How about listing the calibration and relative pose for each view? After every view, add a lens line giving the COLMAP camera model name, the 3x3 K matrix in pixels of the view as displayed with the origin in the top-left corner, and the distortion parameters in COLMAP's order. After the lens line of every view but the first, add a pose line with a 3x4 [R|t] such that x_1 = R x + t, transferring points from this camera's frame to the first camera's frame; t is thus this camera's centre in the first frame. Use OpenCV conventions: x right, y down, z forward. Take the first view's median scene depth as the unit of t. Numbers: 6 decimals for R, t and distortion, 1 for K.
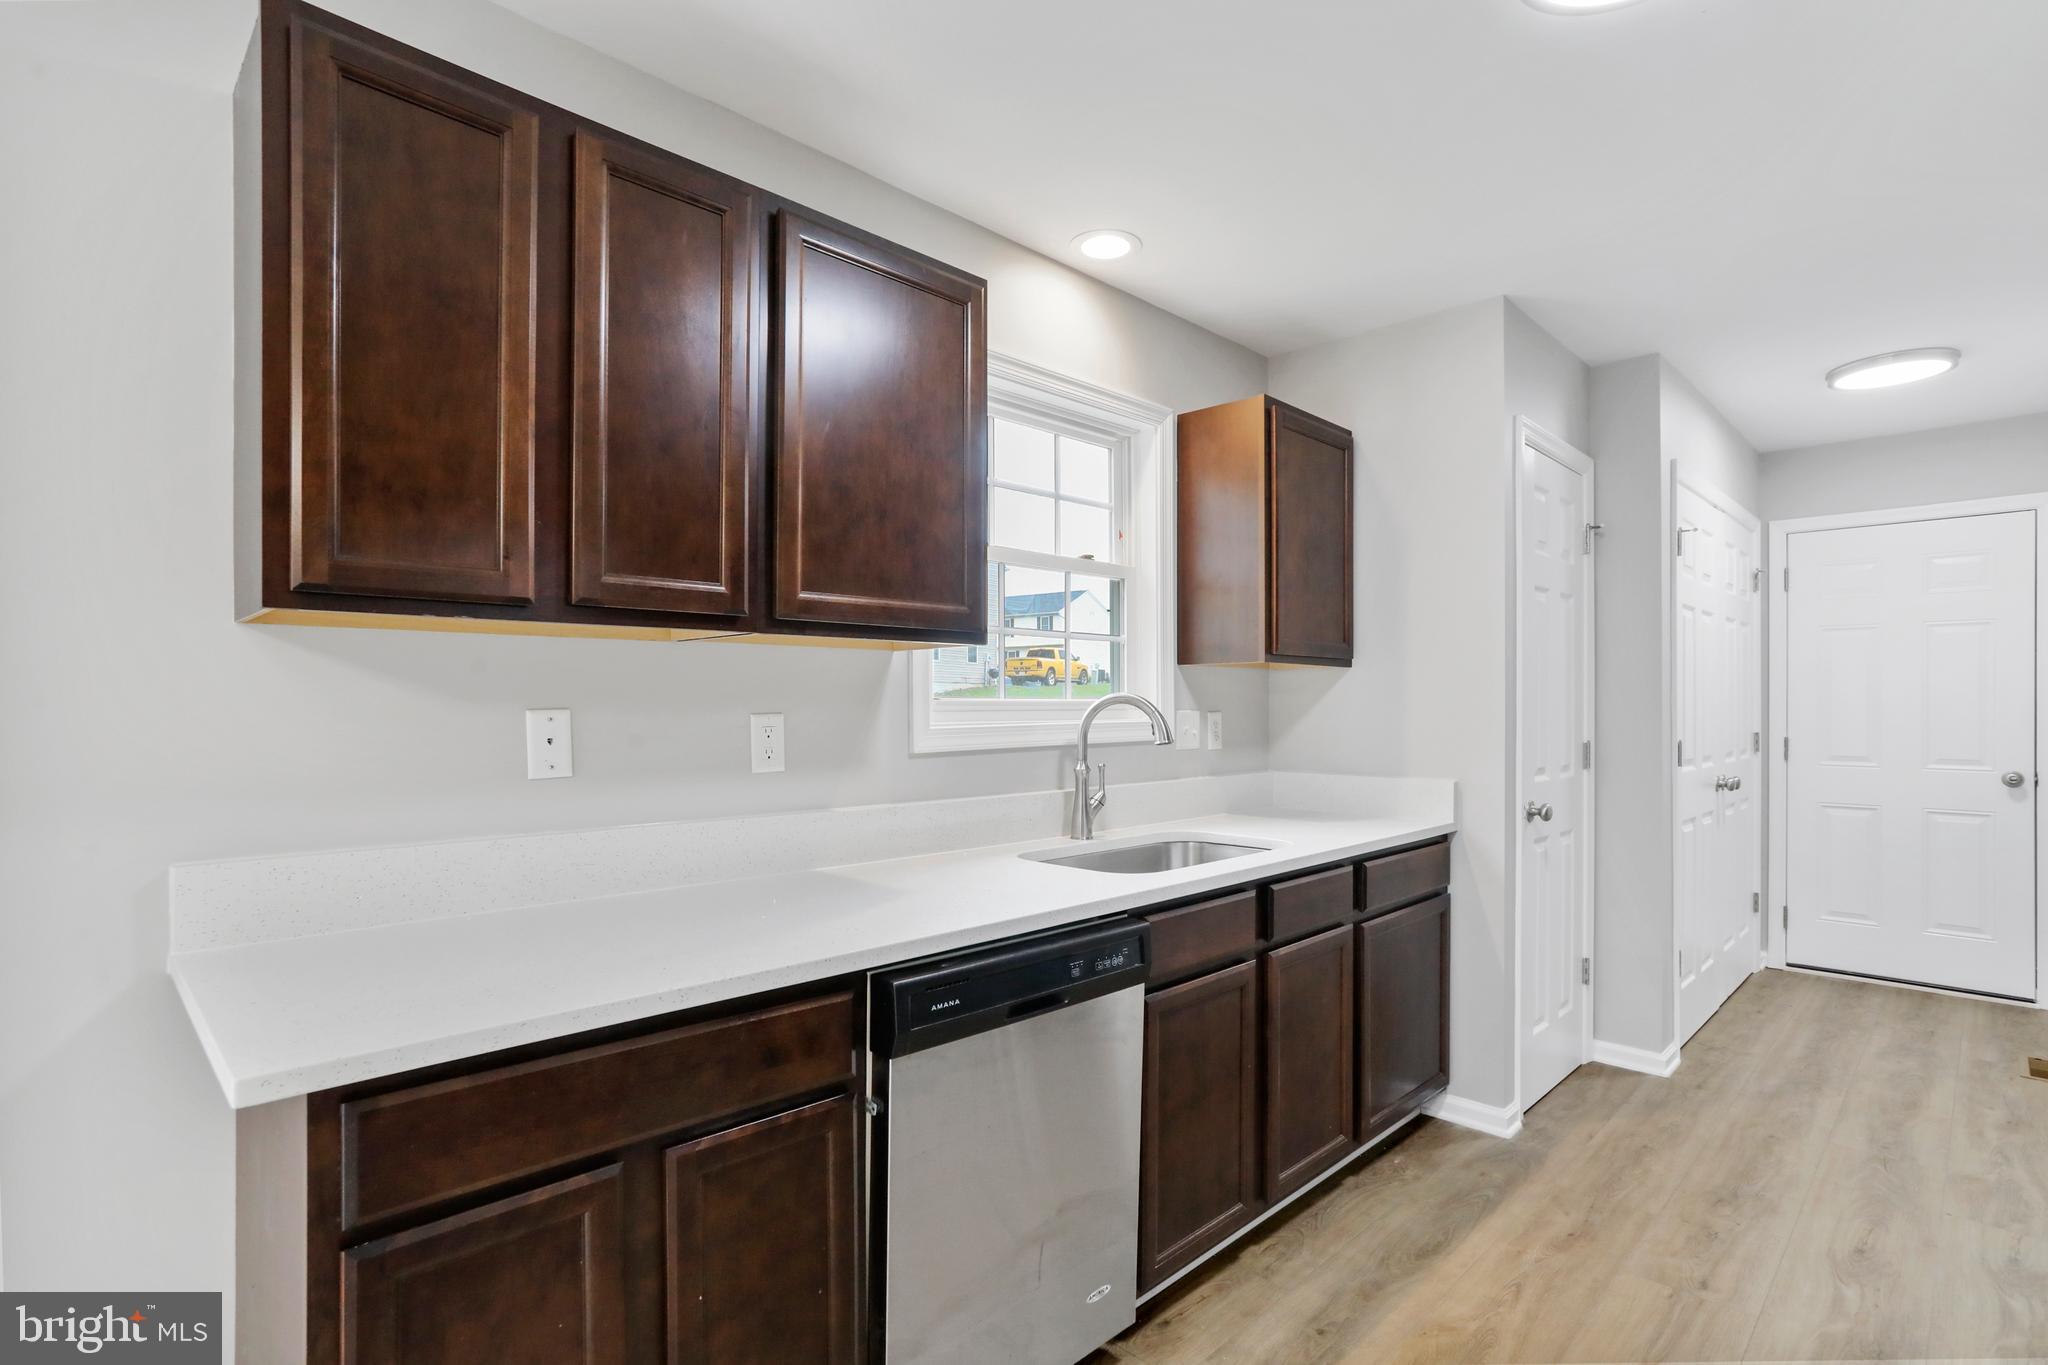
lens RADIAL K [[1009.4, 0, 1024.1], [0, 1009.4, 696.1], [0, 0, 1]] dist [-0.022381, 0.016935]
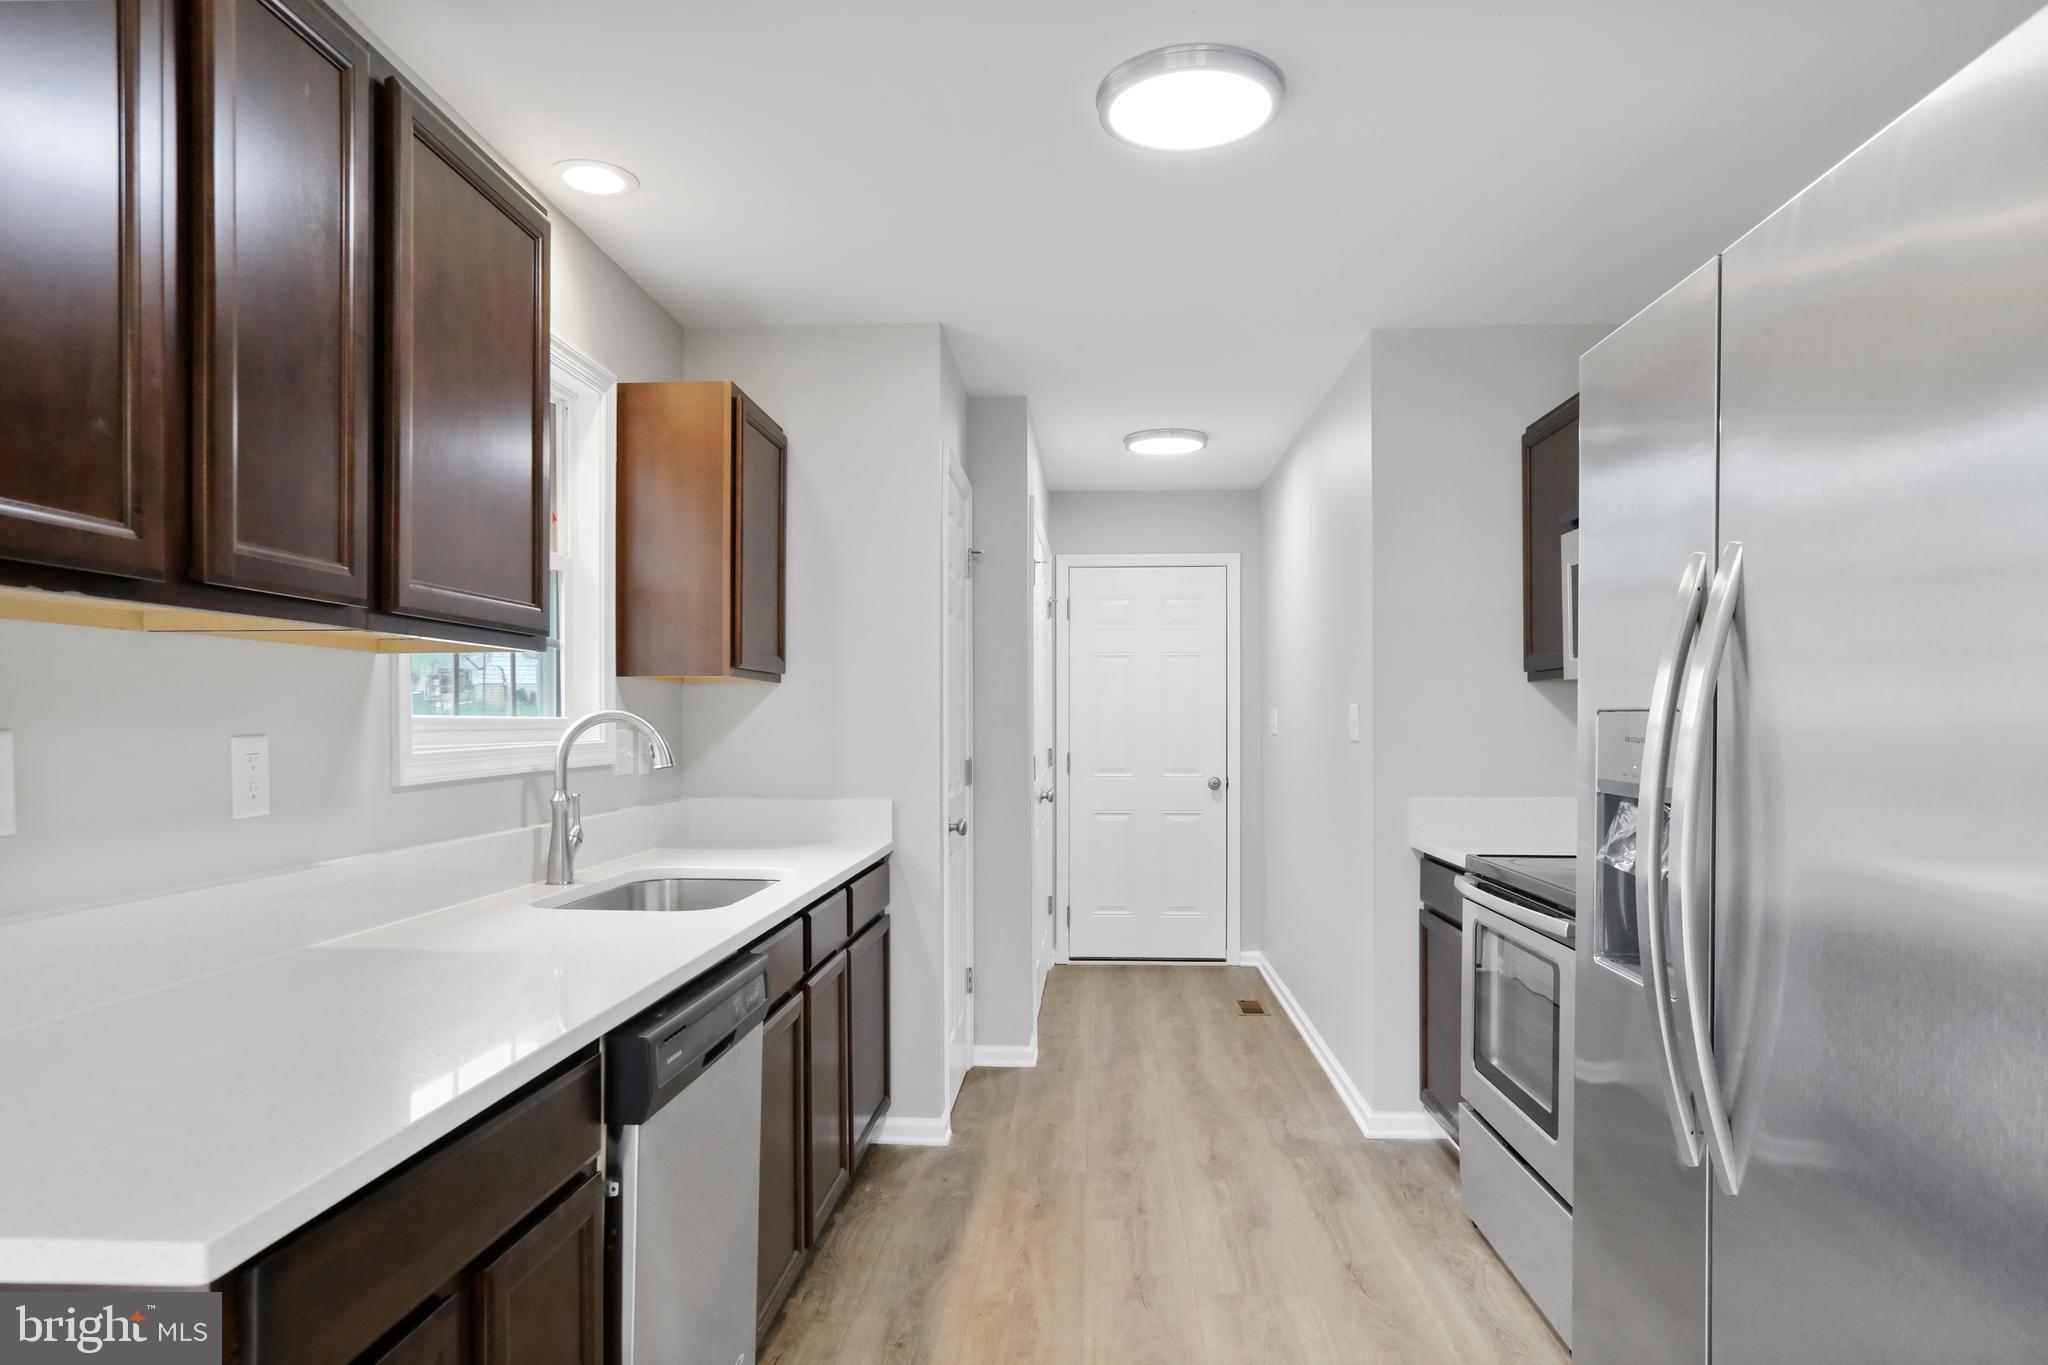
lens RADIAL K [[1262.7, 0, 1040.0], [0, 1262.7, 708.6], [0, 0, 1]] dist [-0.018661, 0.008680]
pose [[0.747247, 0.006603, 0.664514, -0.318040], [-0.003887, 0.999977, -0.005565, 0.000932], [-0.664535, 0.001575, 0.747255, -0.028094]]
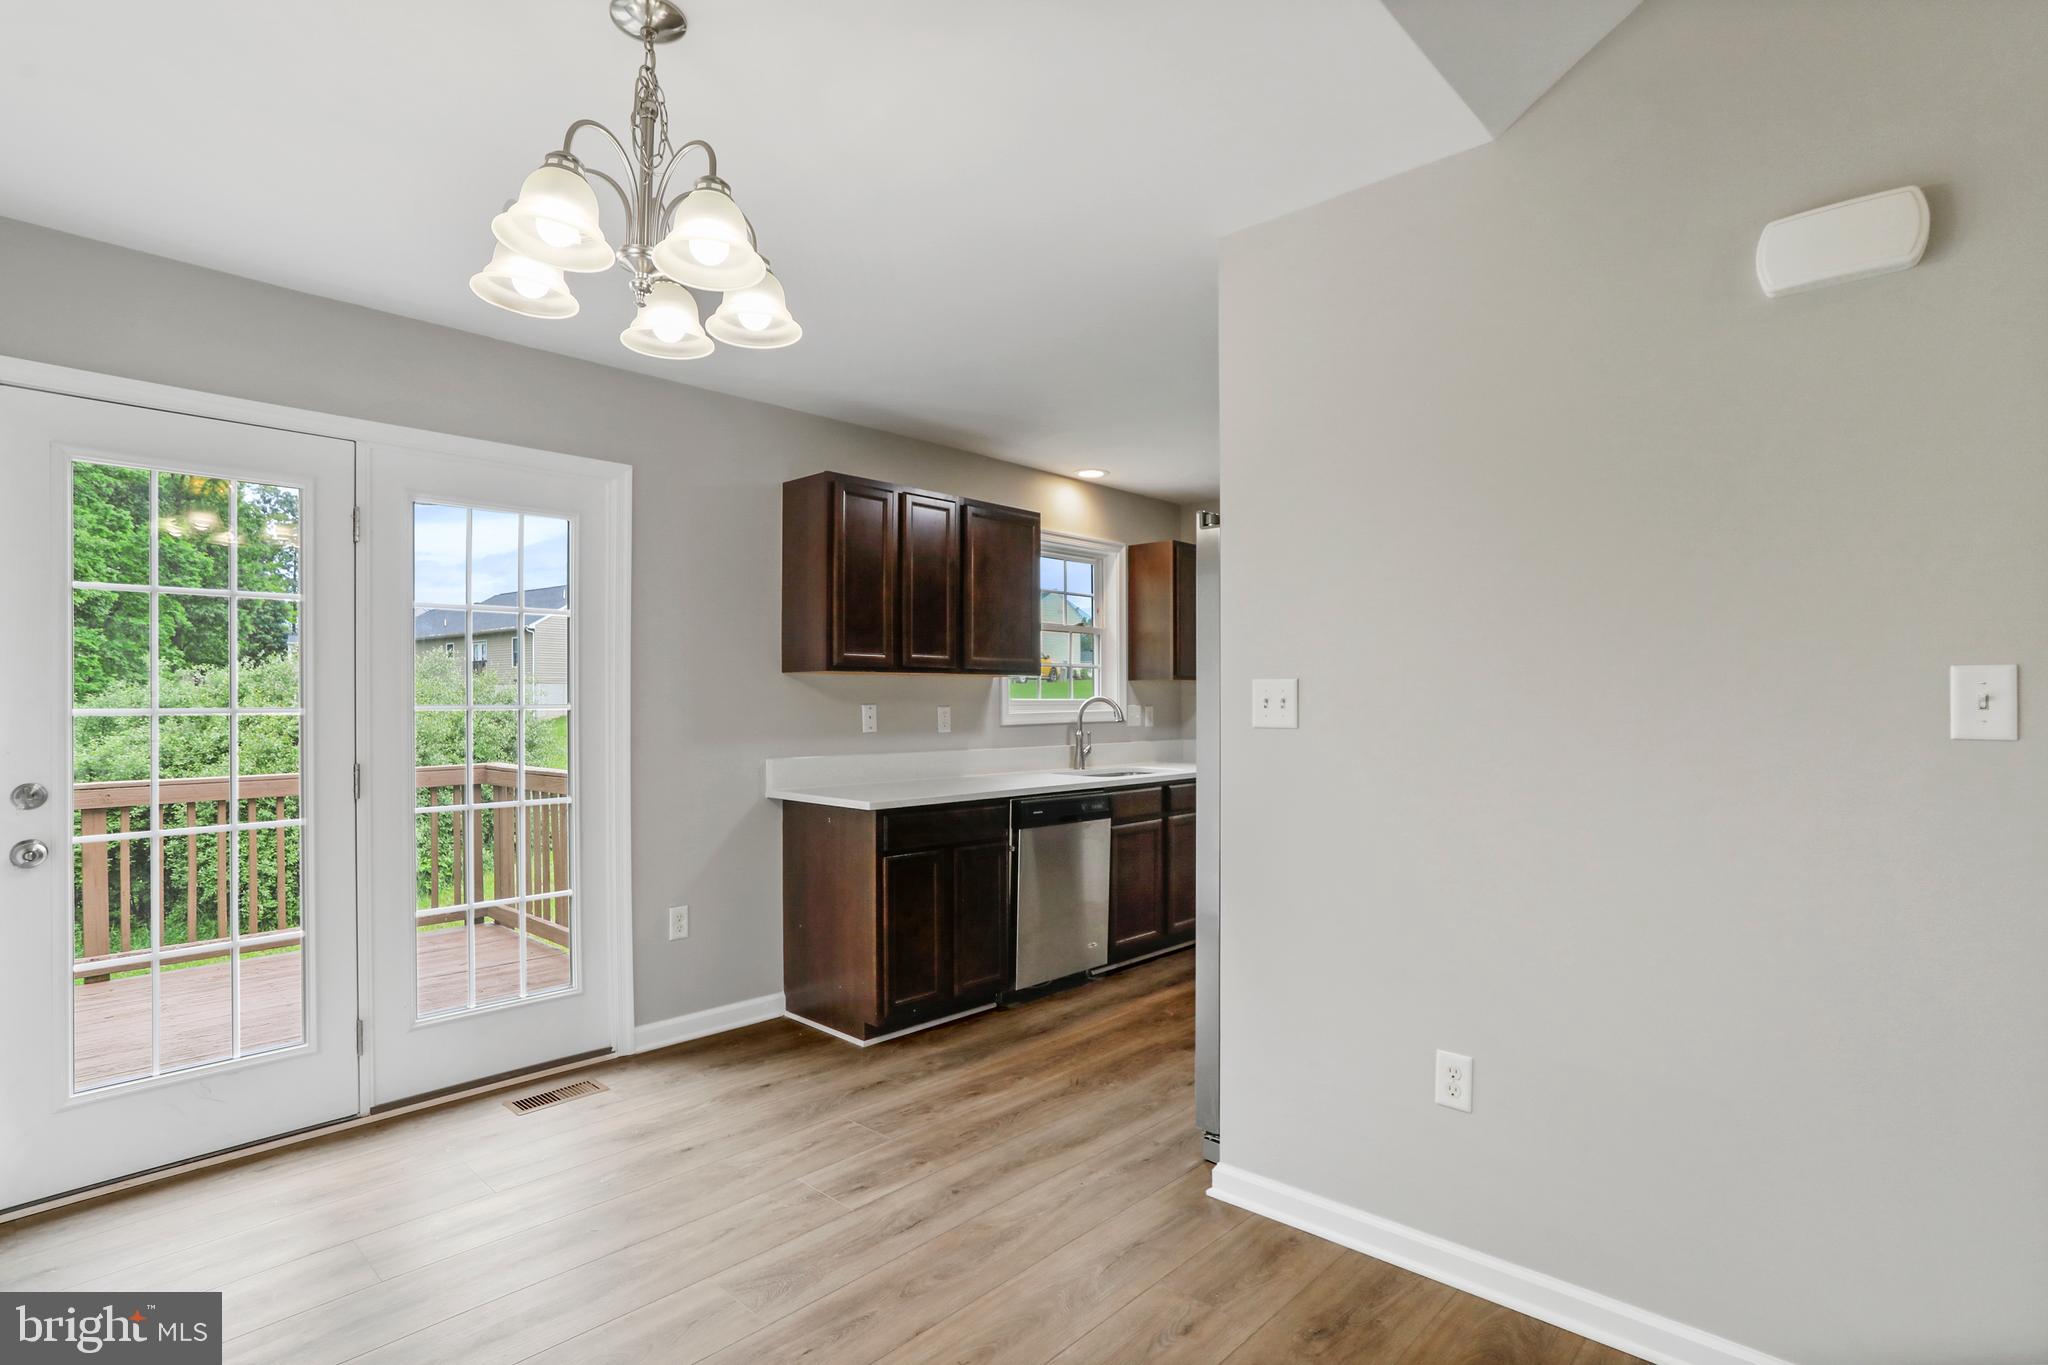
lens RADIAL K [[1009.4, 0, 1027.5], [0, 1009.4, 675.8], [0, 0, 1]] dist [-0.022381, 0.016935]
pose [[0.999335, 0.002222, 0.036393, -0.111800], [-0.001638, 0.999870, -0.016065, -0.010928], [-0.036424, 0.015995, 0.999208, -0.937320]]
